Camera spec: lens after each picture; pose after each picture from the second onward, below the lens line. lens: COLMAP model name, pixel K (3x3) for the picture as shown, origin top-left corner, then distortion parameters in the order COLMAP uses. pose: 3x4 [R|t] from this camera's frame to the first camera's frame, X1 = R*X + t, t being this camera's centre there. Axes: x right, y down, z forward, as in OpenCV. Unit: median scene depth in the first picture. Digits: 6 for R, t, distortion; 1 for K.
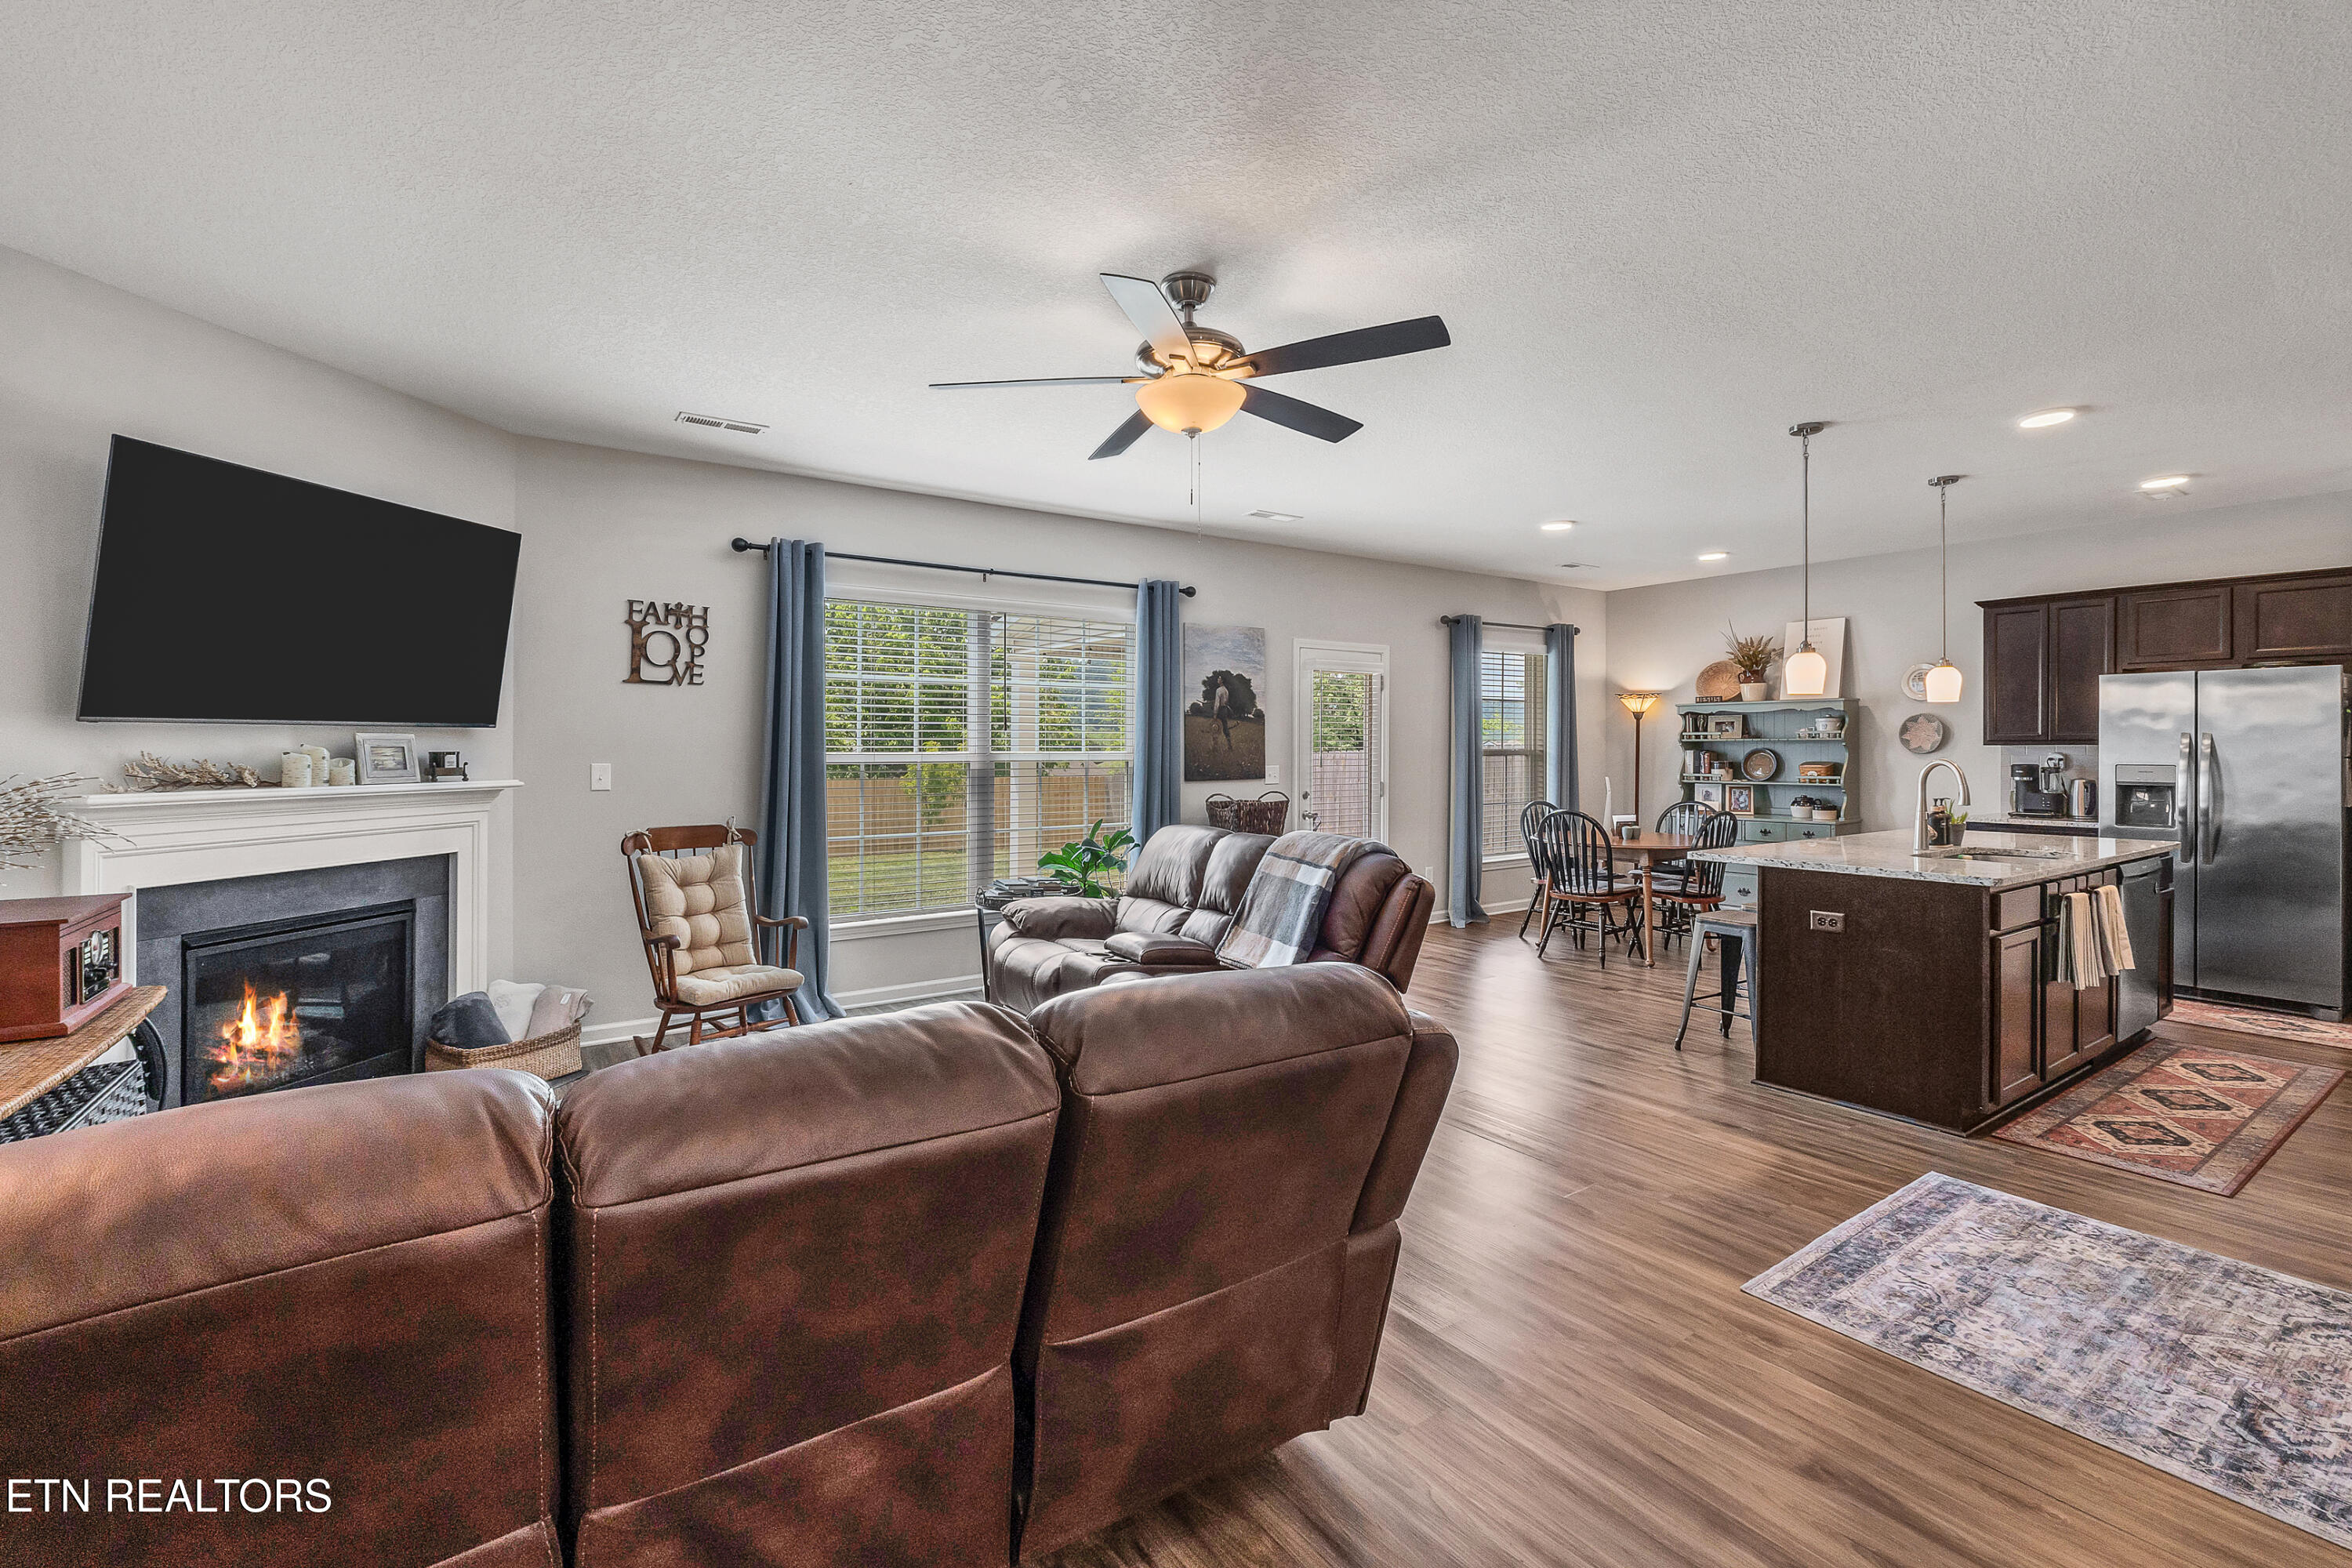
lens RADIAL K [[1036.0, 0, 1165.2], [0, 1036.0, 756.2], [0, 0, 1]] dist [-0.008100, 0.000385]
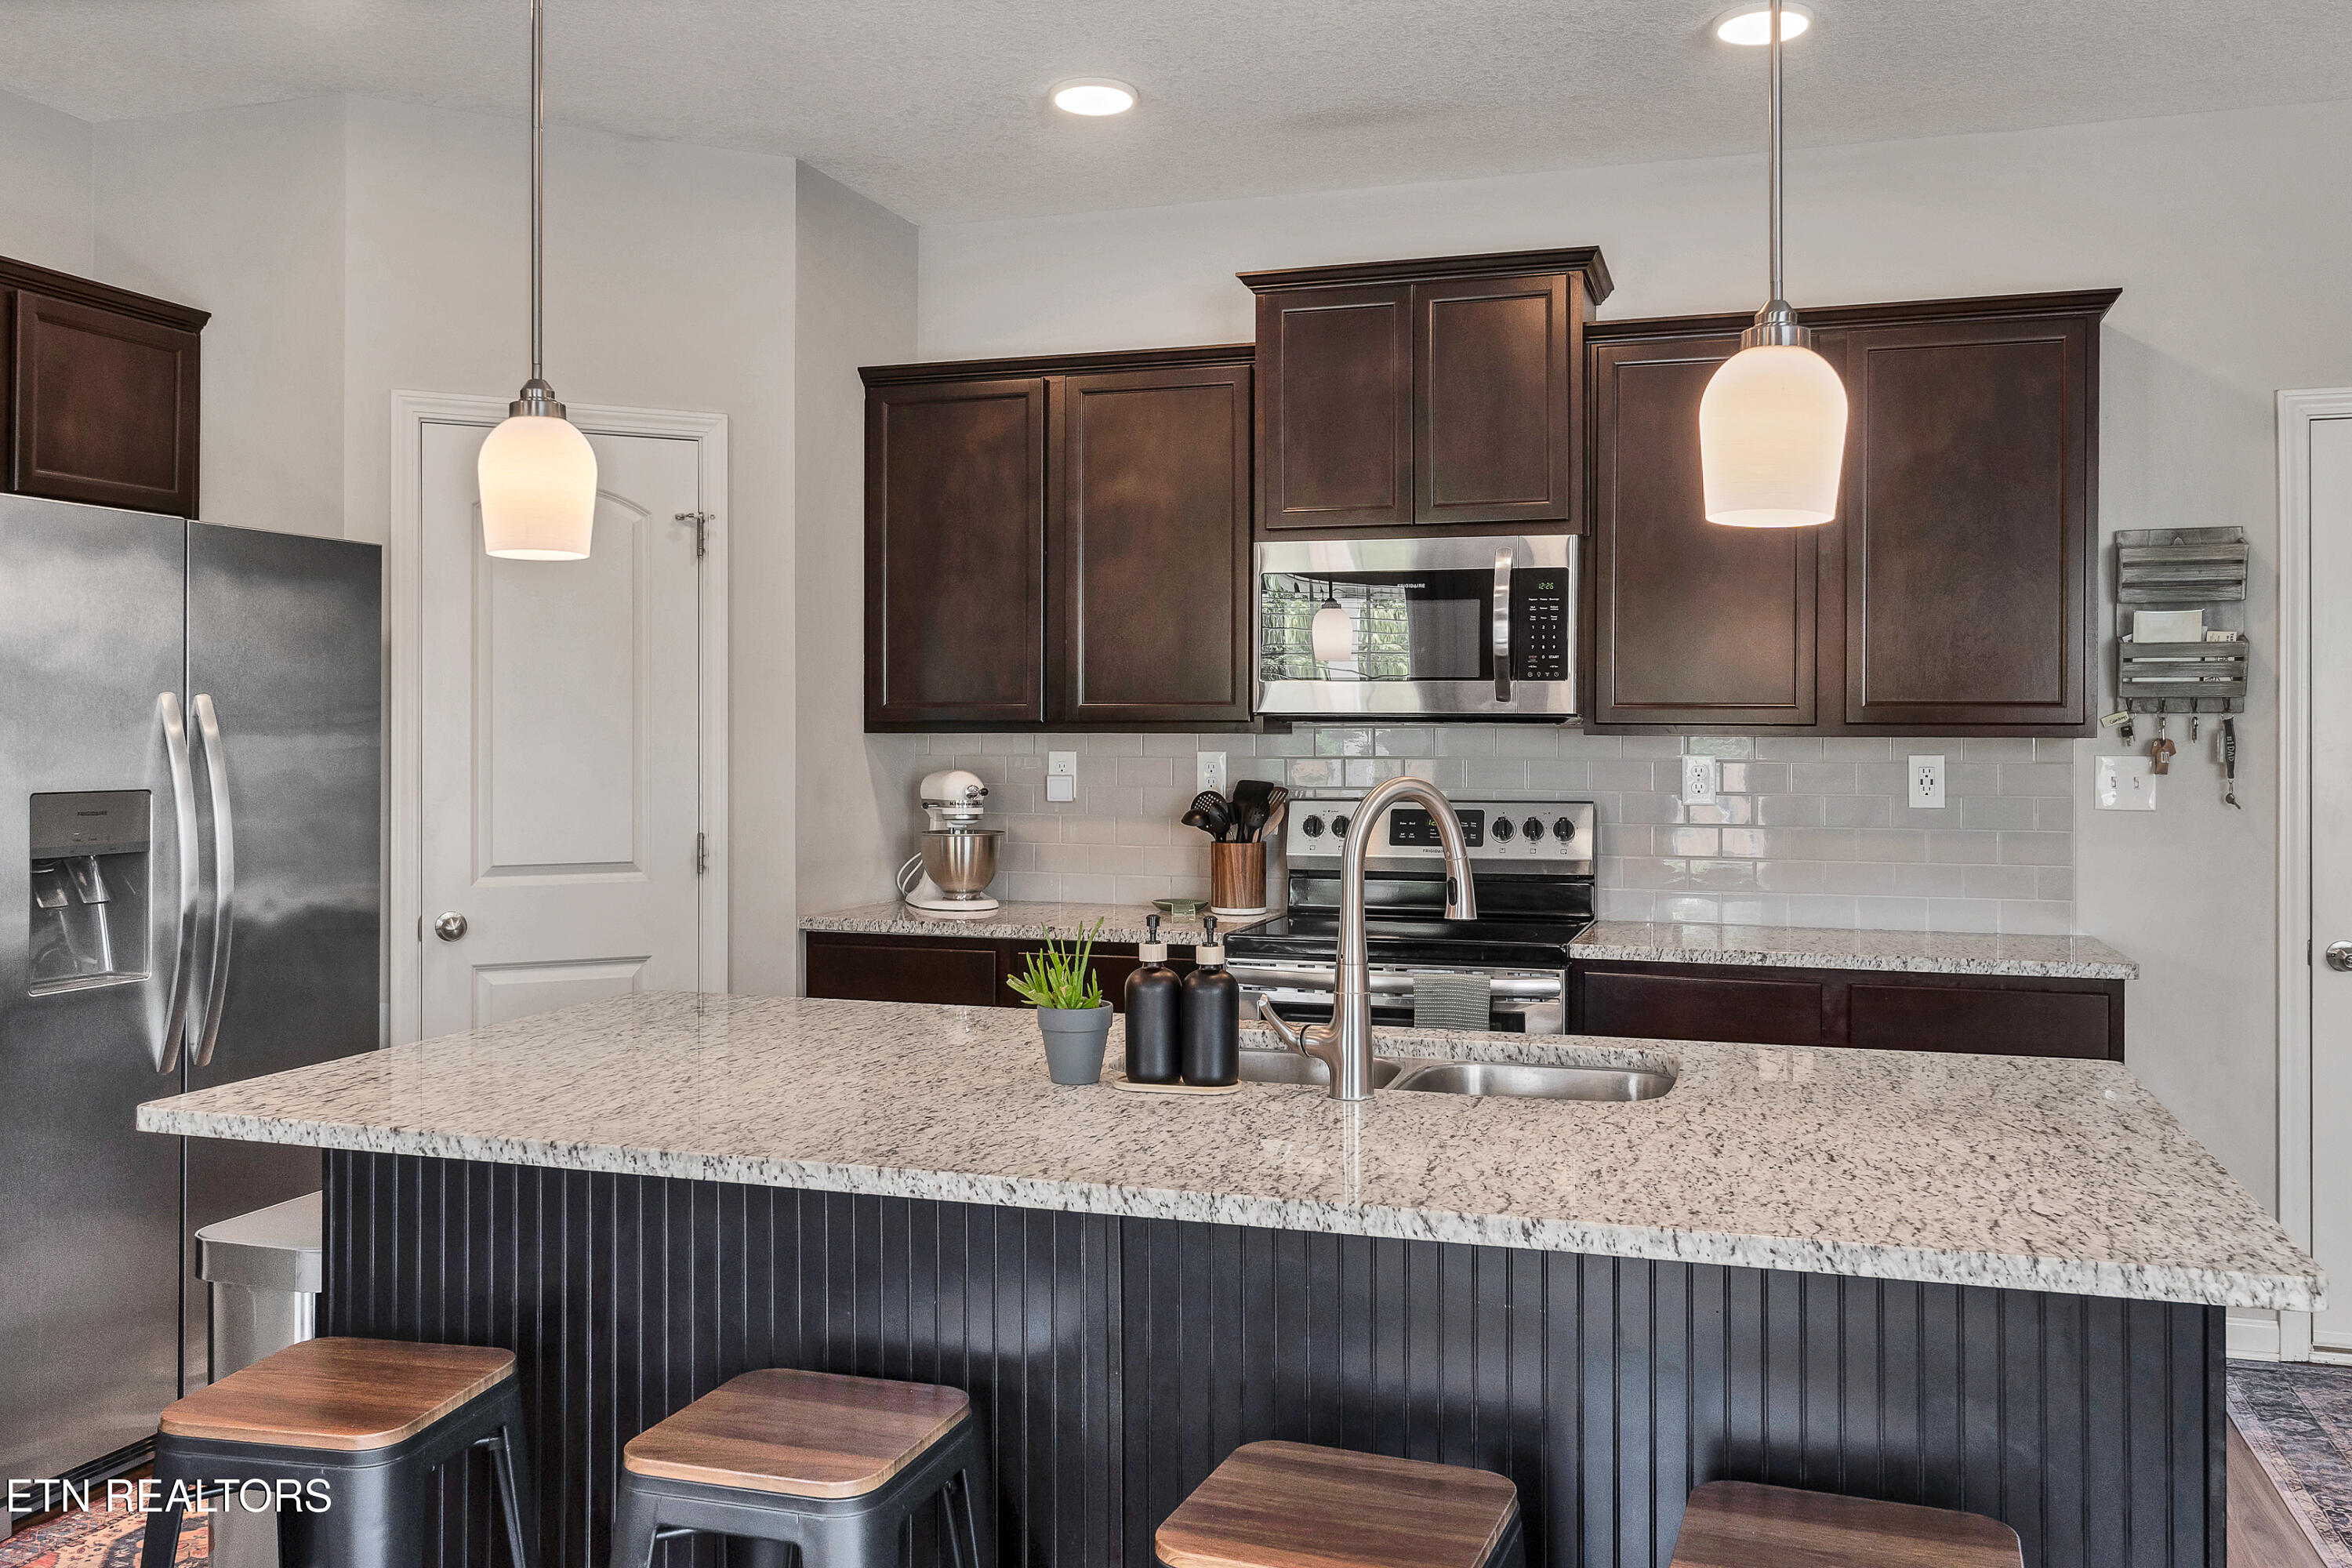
lens RADIAL K [[1845.2, 0, 1194.7], [0, 1845.2, 744.8], [0, 0, 1]] dist [0.003624, -0.003124]
pose [[-0.605503, -0.003149, 0.795837, 0.248912], [0.007848, 0.999920, 0.009927, -0.007368], [-0.795804, 0.012256, -0.605430, 0.910959]]
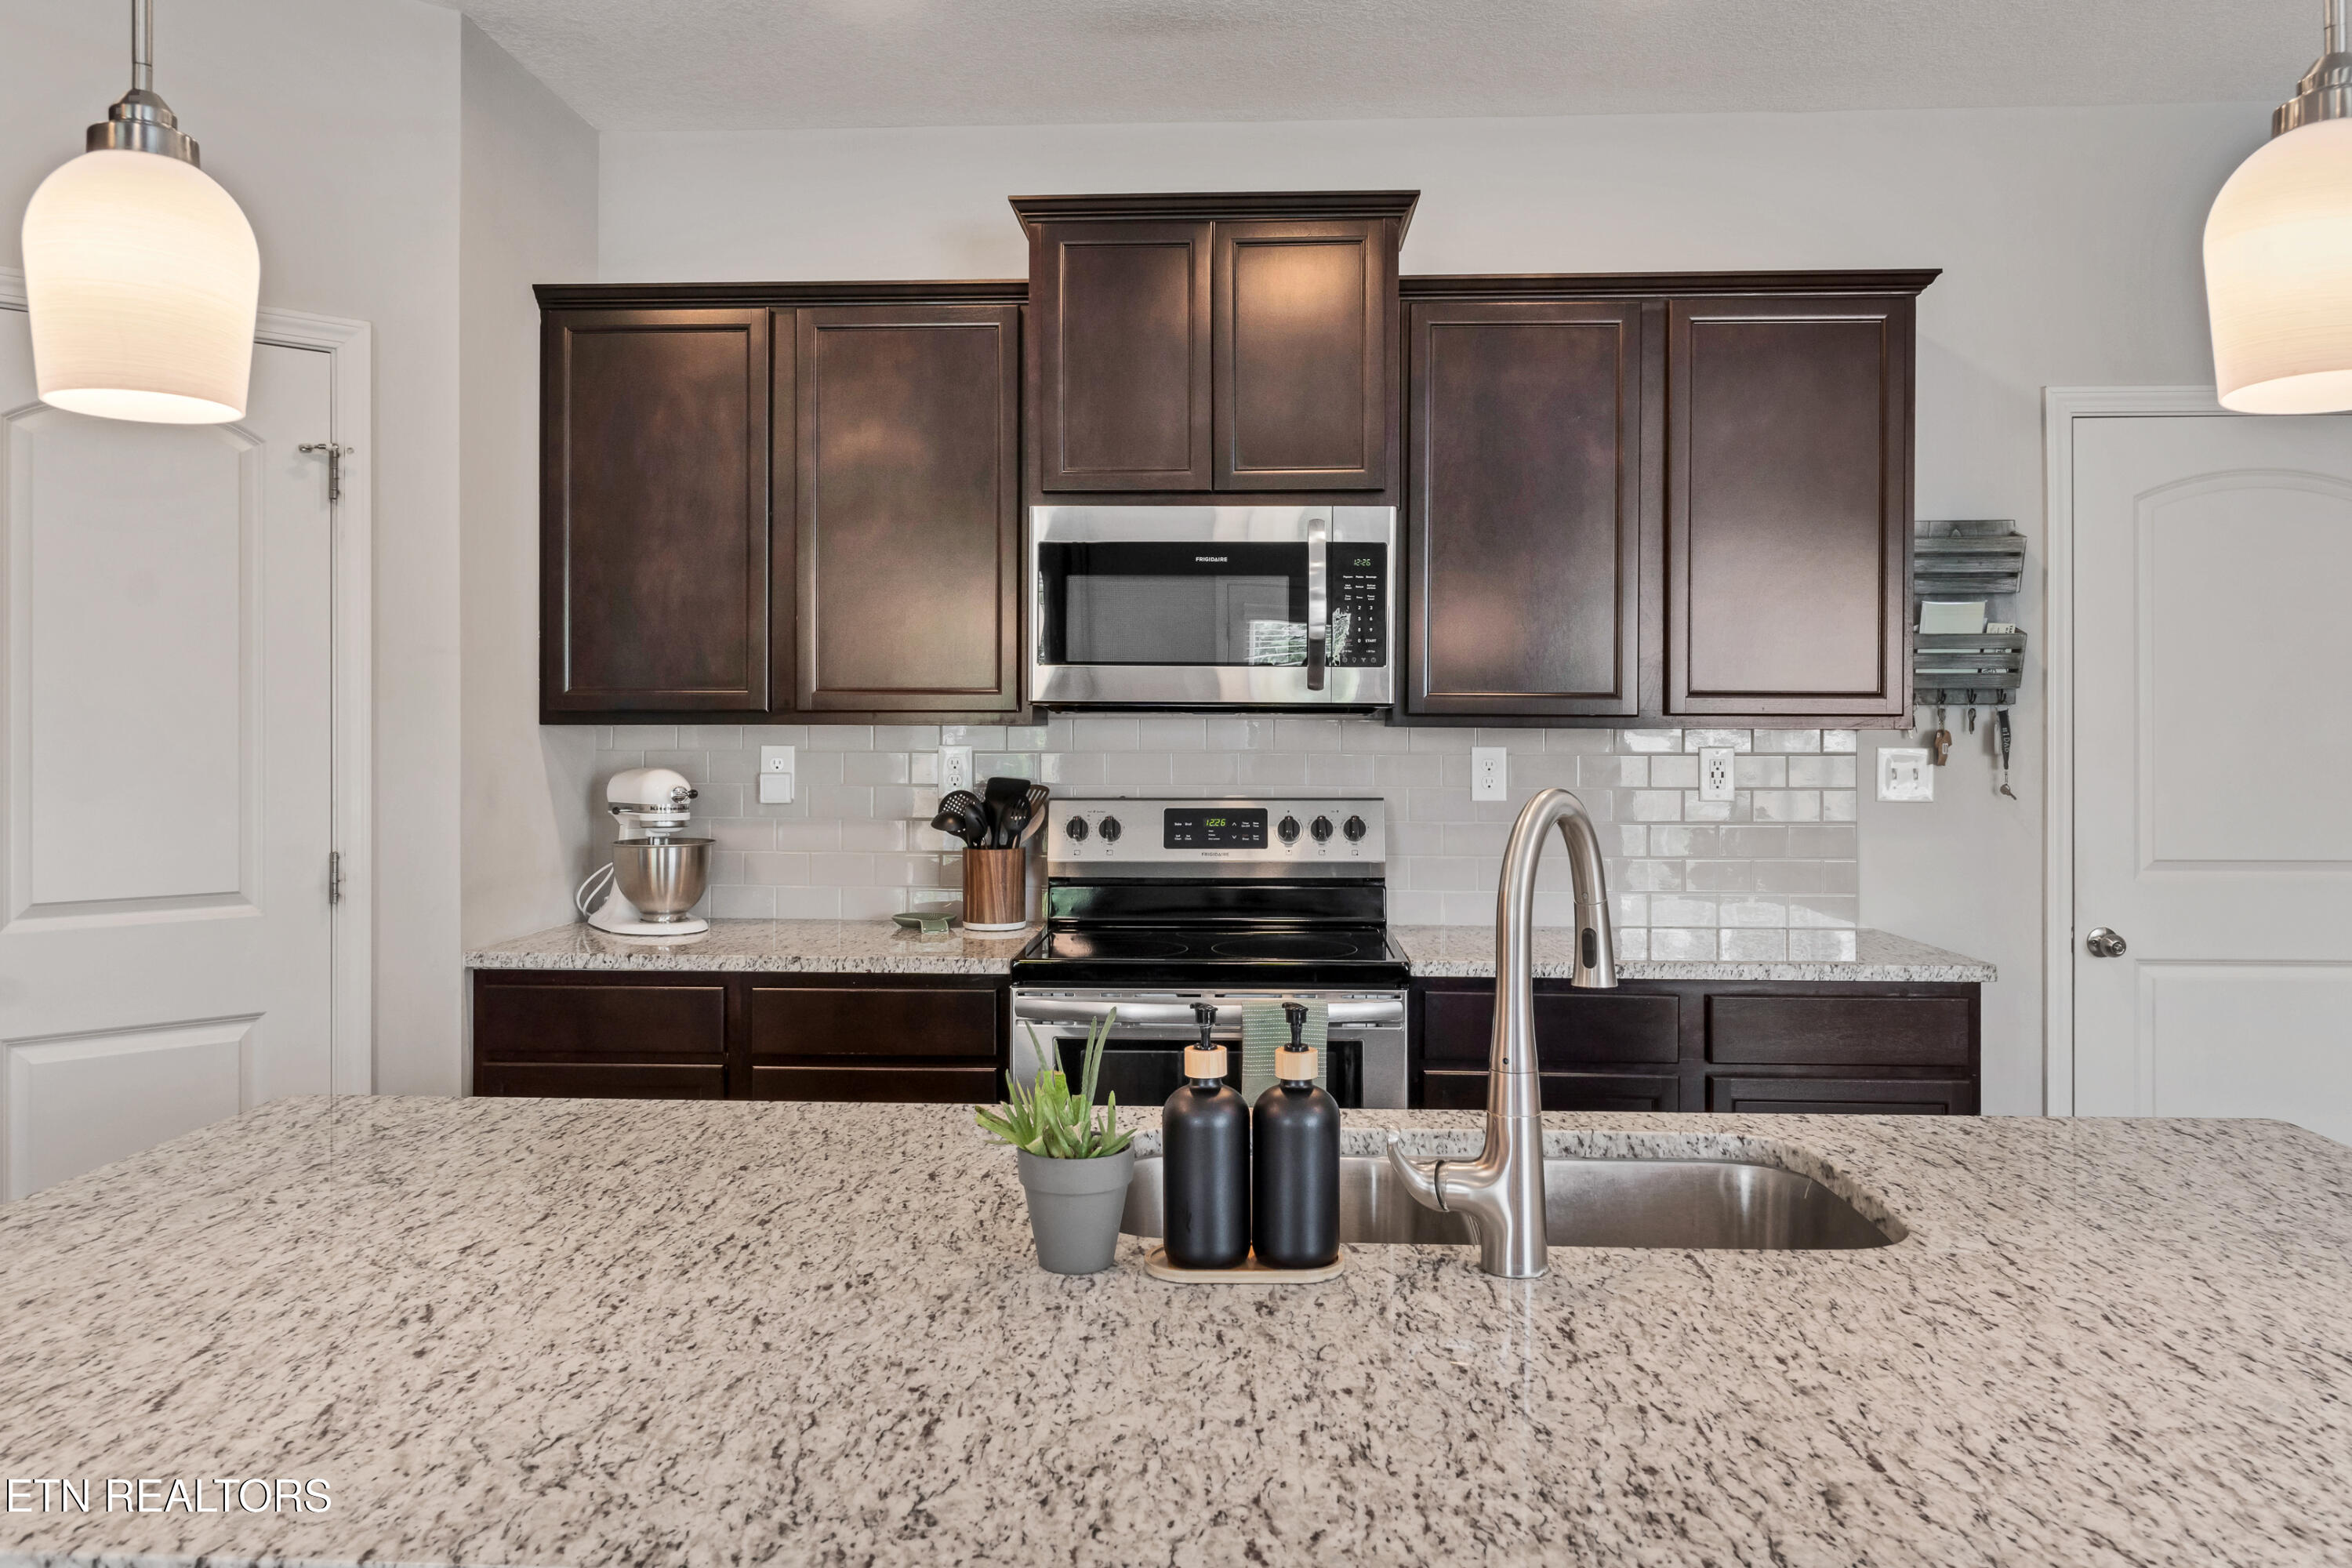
lens RADIAL K [[1617.4, 0, 1166.5], [0, 1617.4, 731.6], [0, 0, 1]] dist [-0.002640, 0.000062]
pose [[-0.786158, -0.001021, 0.618025, 0.414986], [0.006903, 0.999922, 0.010432, -0.007663], [-0.617987, 0.012467, -0.786089, 0.864800]]
